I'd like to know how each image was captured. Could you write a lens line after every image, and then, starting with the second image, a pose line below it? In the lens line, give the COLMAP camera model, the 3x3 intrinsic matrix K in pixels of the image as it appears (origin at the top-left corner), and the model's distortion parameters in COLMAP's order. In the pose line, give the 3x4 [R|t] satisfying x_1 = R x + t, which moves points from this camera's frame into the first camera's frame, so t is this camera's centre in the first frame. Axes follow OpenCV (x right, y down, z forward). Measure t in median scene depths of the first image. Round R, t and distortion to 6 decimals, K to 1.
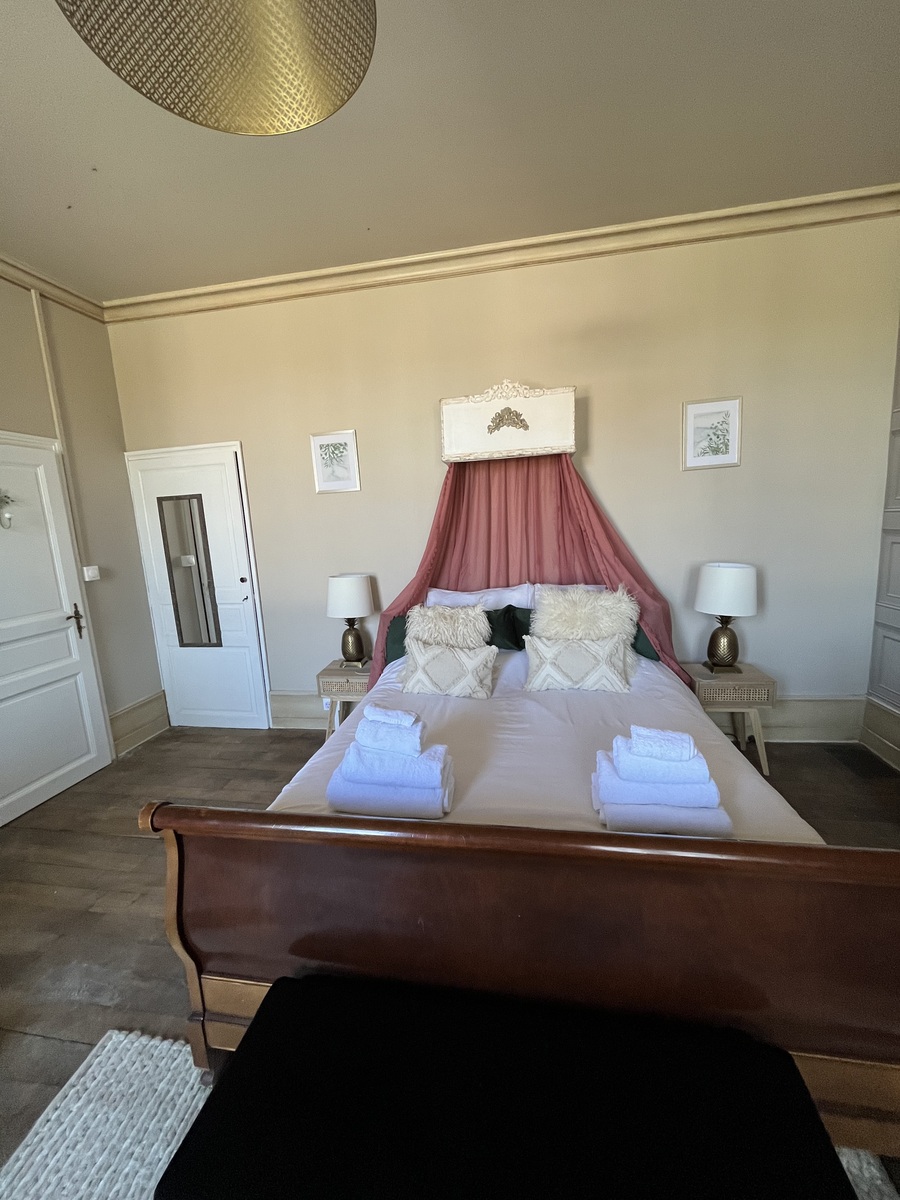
lens RADIAL K [[482.0, 0, 445.1], [0, 482.0, 600.5], [0, 0, 1]] dist [-0.000515, -0.000120]
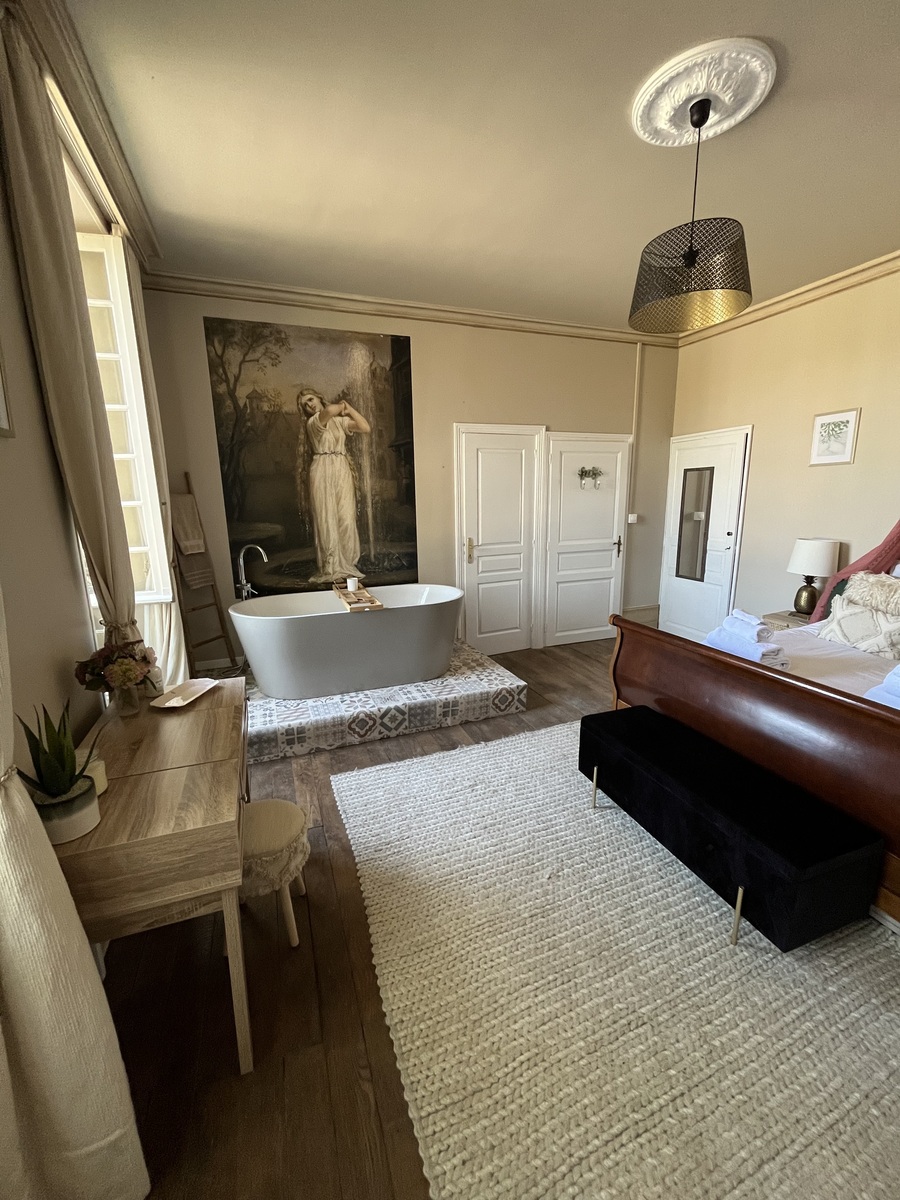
lens RADIAL K [[482.0, 0, 448.7], [0, 482.0, 600.3], [0, 0, 1]] dist [-0.000515, -0.000120]
pose [[0.509801, 0.227374, -0.829701, 0.341233], [-0.153085, 0.973025, 0.172590, 0.025165], [0.846563, 0.039029, 0.530856, -0.352347]]
